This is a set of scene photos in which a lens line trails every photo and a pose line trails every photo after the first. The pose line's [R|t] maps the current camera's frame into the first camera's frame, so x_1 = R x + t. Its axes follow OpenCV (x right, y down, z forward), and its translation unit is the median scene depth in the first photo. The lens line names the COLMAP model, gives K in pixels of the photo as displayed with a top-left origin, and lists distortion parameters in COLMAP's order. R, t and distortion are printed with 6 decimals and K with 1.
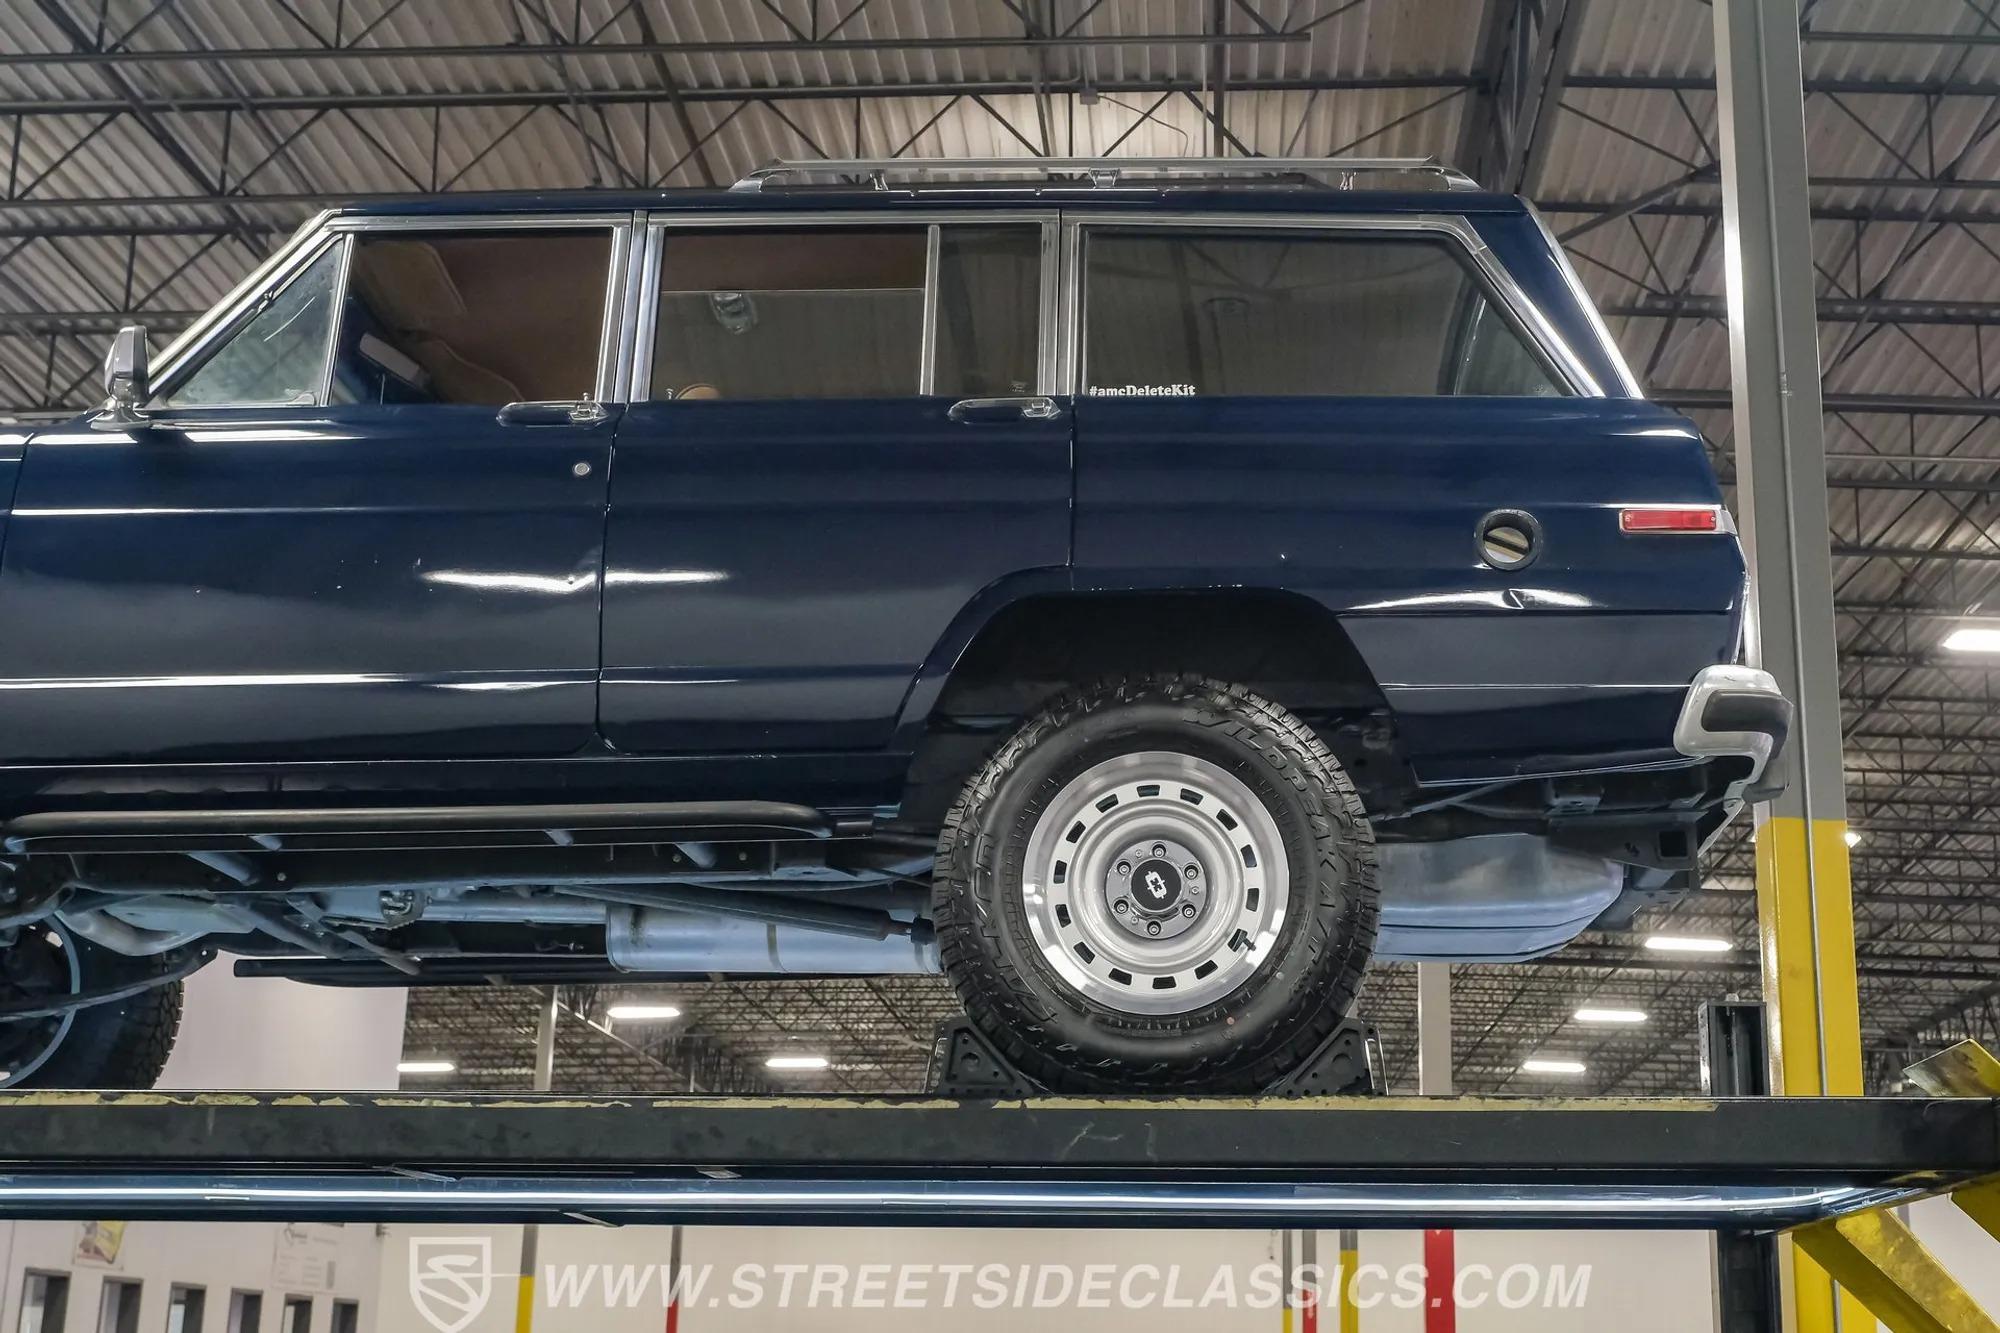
lens RADIAL K [[2634.2, 0, 1134.9], [0, 2634.2, 581.1], [0, 0, 1]] dist [0.011908, 0.000000]
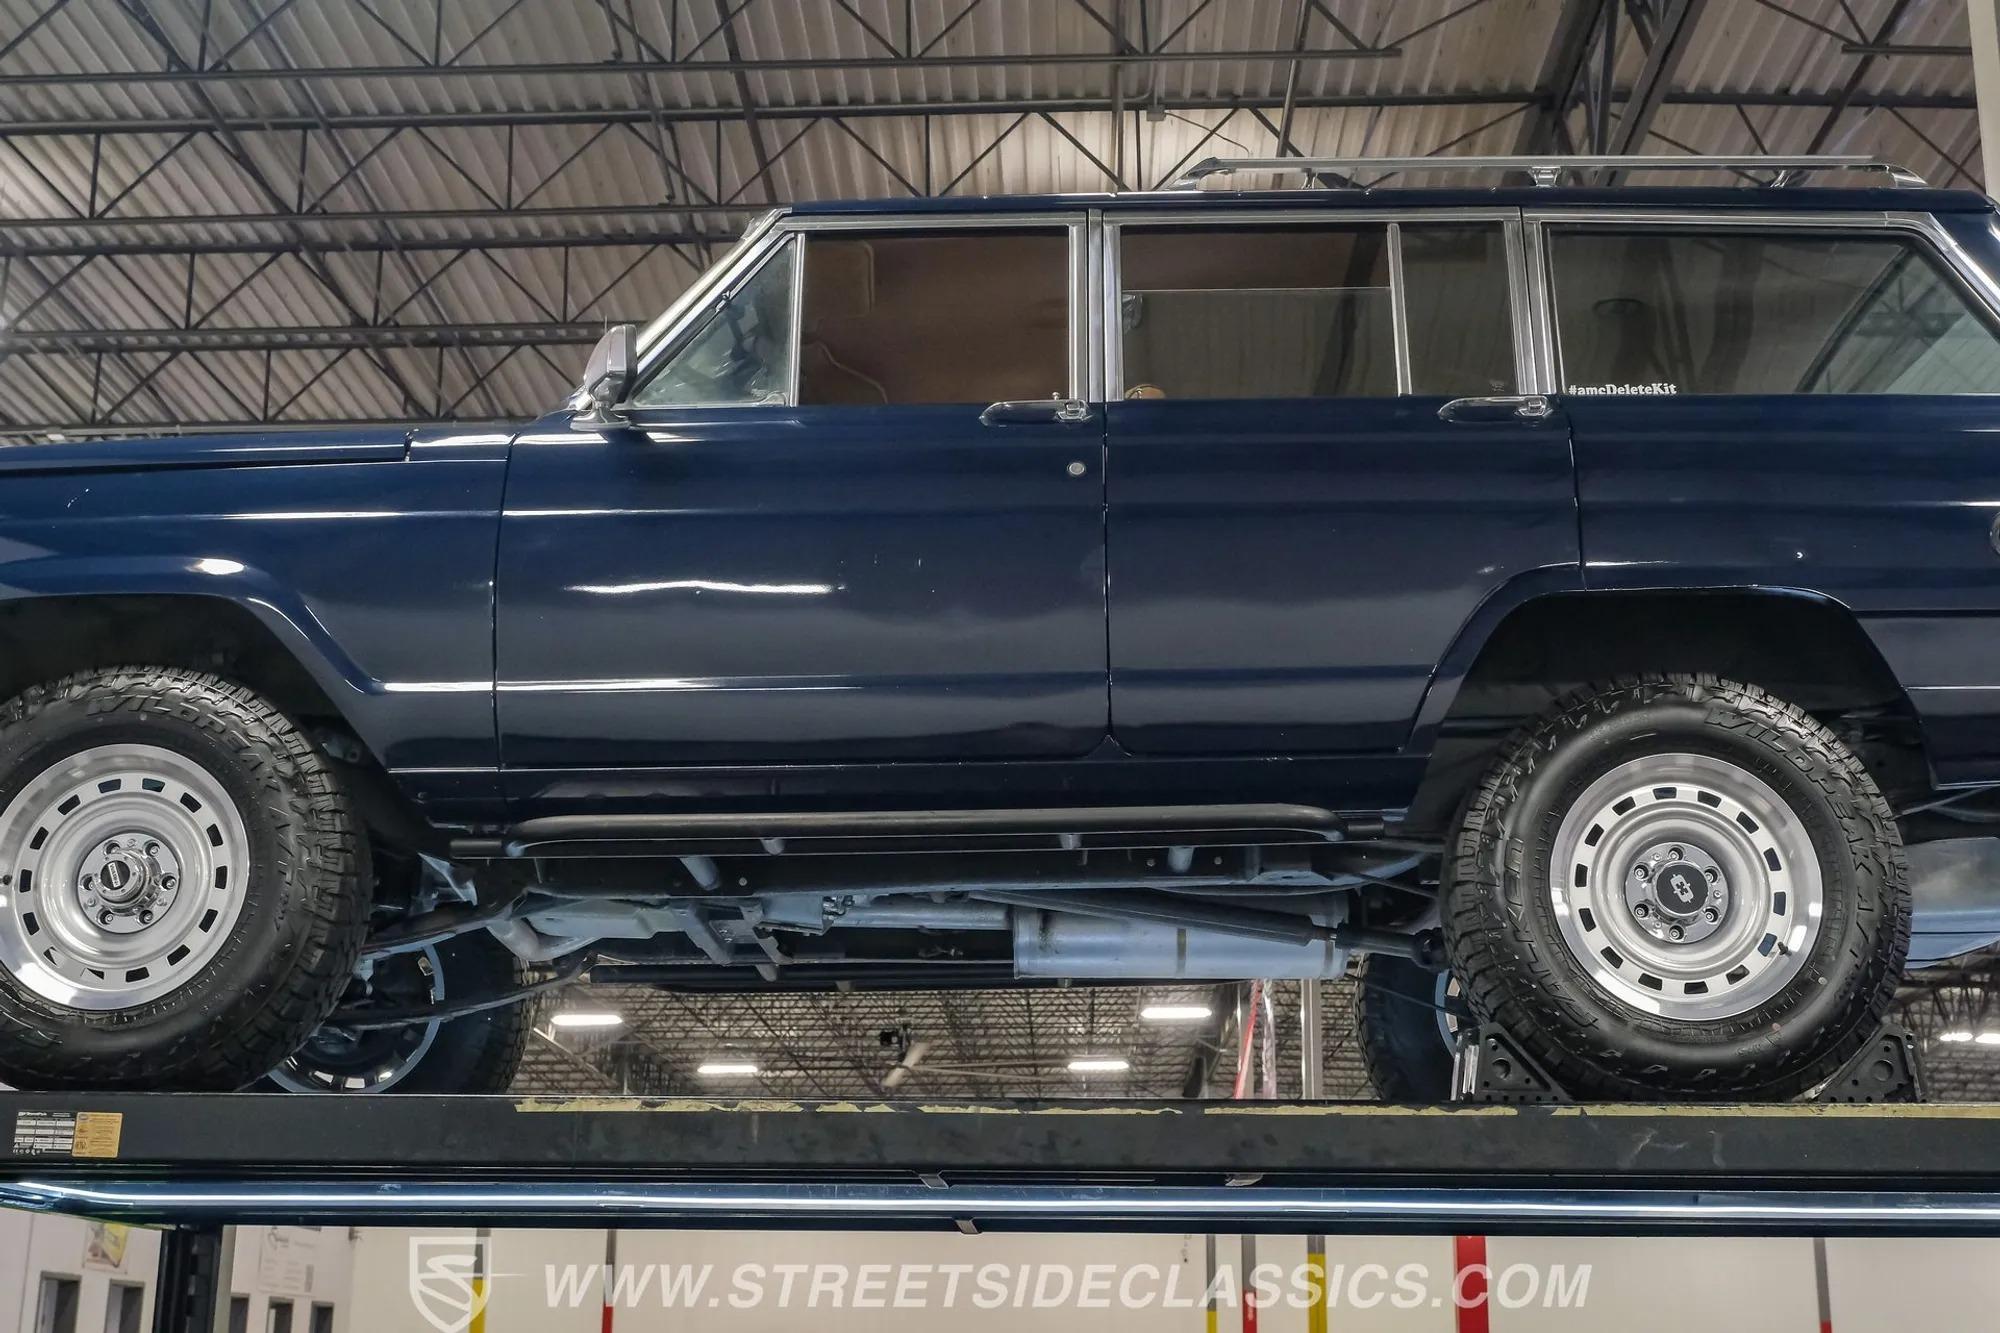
lens RADIAL K [[2579.1, 0, 1009.4], [0, 2579.1, 598.8], [0, 0, 1]] dist [0.013736, 0.000000]
pose [[0.999994, -0.001336, -0.003173, -0.199239], [0.001338, 0.999999, 0.000489, 0.004966], [0.003173, -0.000494, 0.999995, 0.027453]]
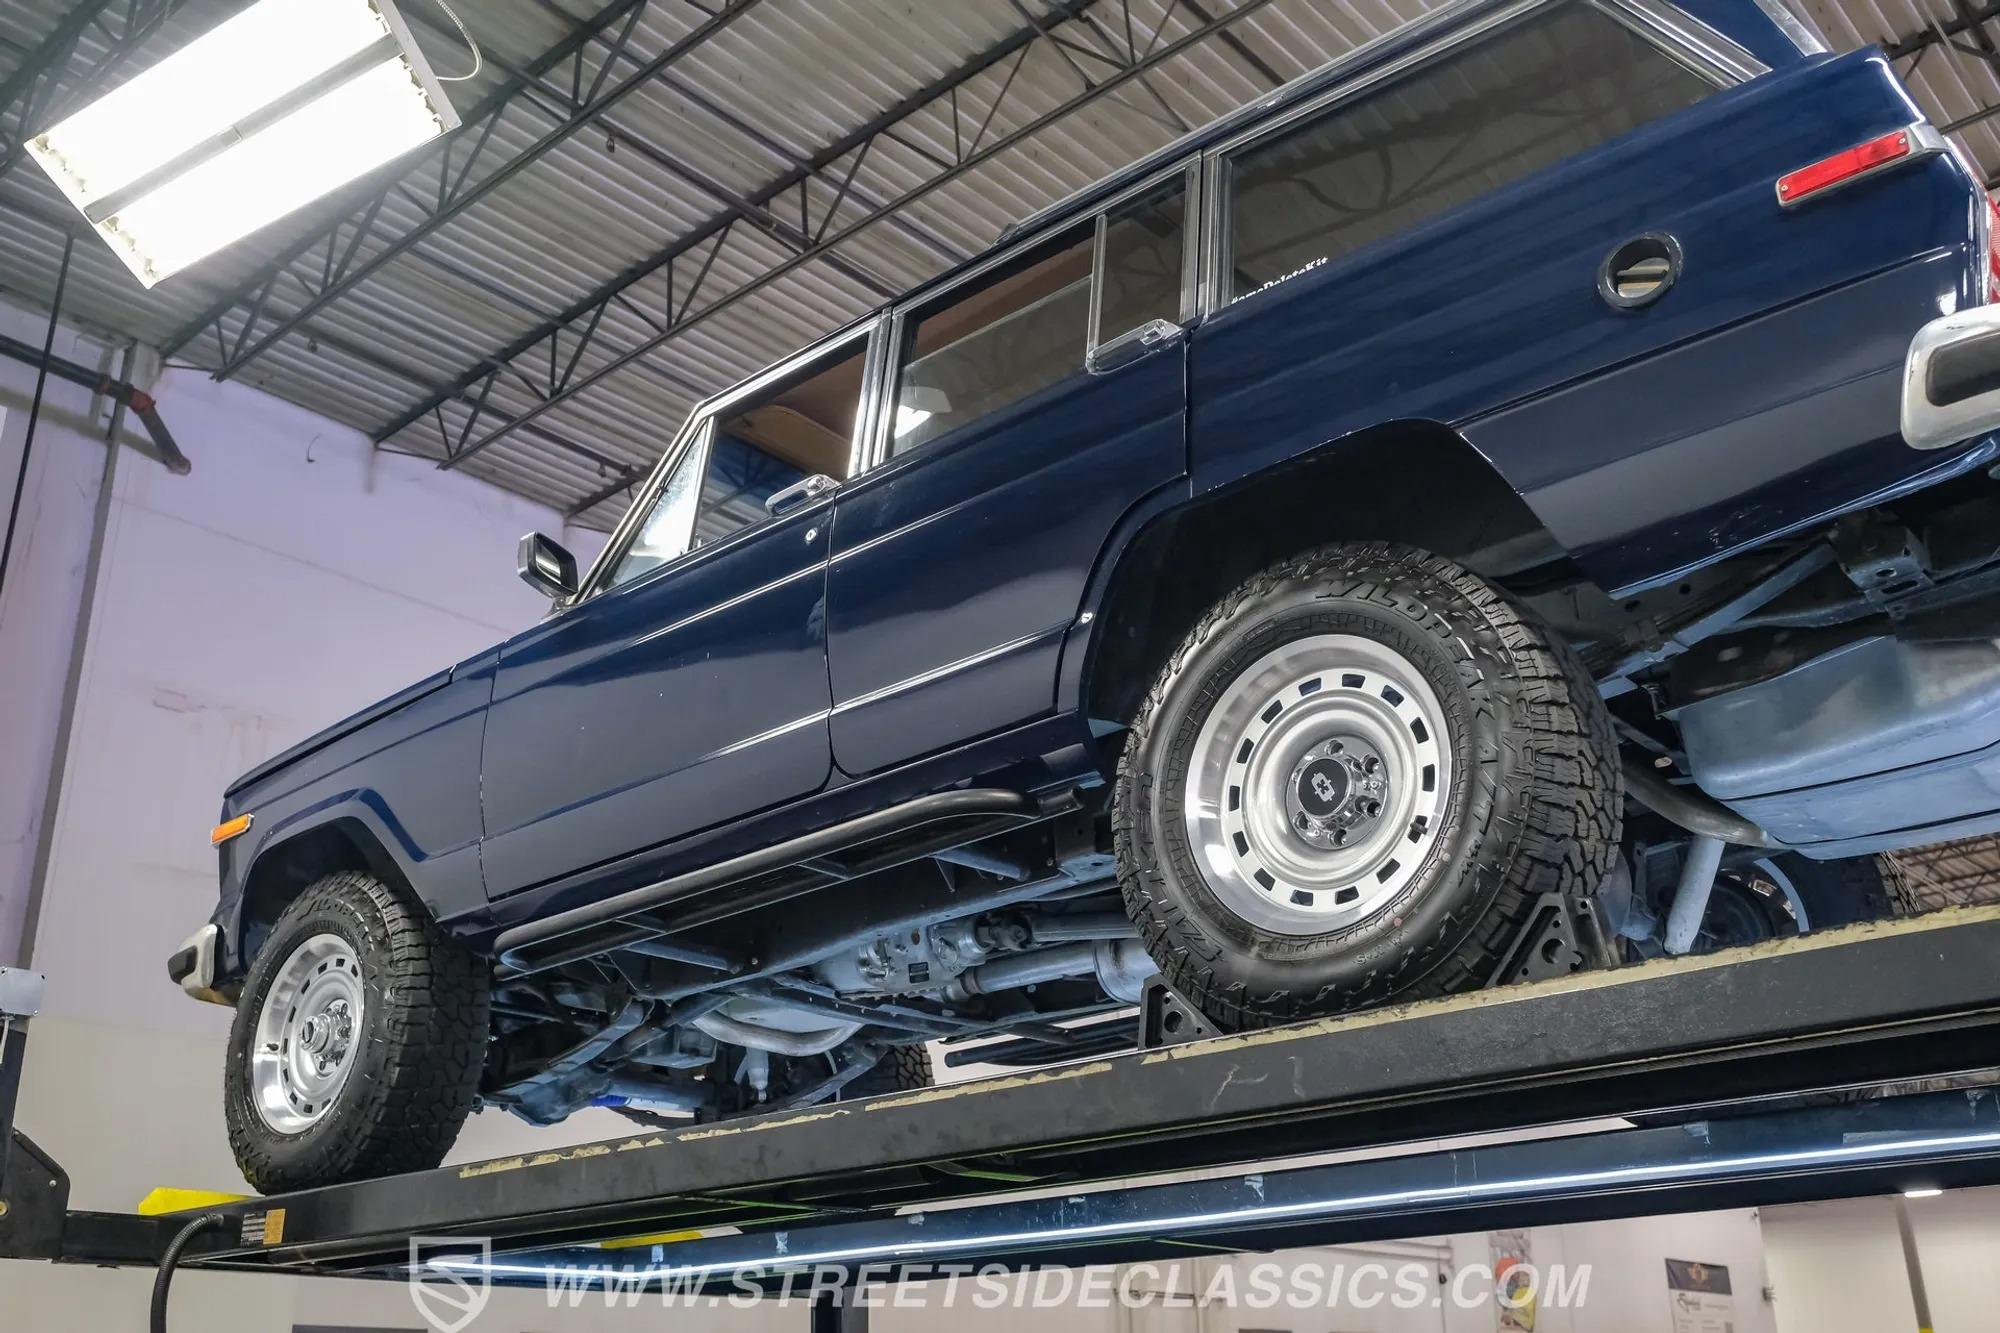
lens RADIAL K [[1885.1, 0, 1015.1], [0, 1885.1, 655.2], [0, 0, 1]] dist [-0.022901, 0.000000]
pose [[0.780603, -0.262335, -0.567309, 0.241817], [0.207745, 0.964949, -0.160360, 0.125773], [0.589493, 0.007321, 0.807741, 0.364153]]
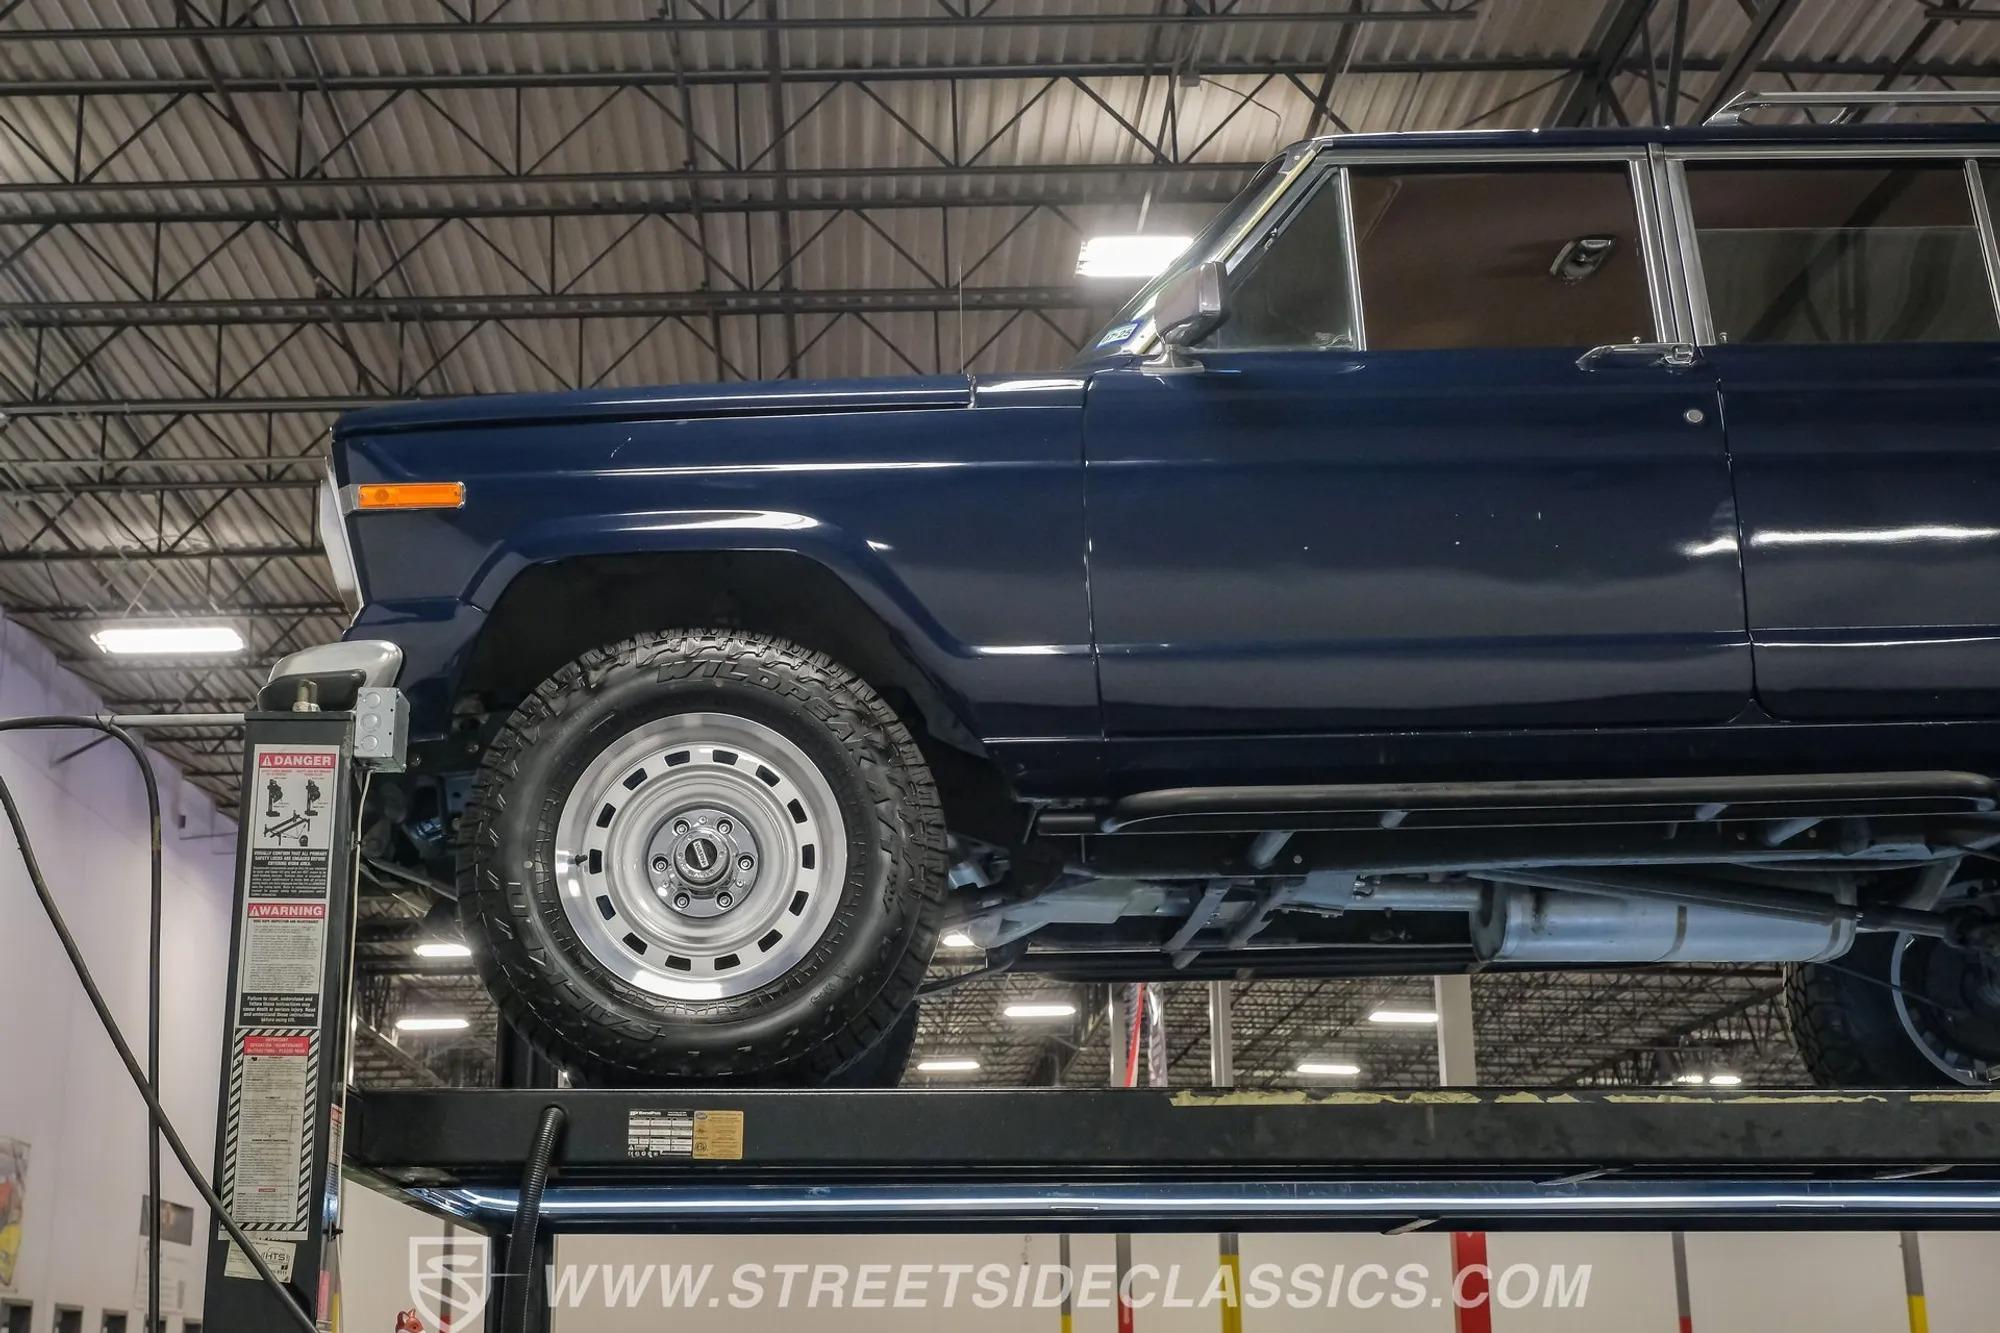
lens RADIAL K [[2634.2, 0, 912.8], [0, 2634.2, 596.2], [0, 0, 1]] dist [0.011908, 0.000000]
pose [[0.999249, -0.003971, 0.038542, -0.447215], [0.003867, 0.999989, 0.002776, 0.014788], [-0.038552, -0.002625, 0.999253, 0.071296]]
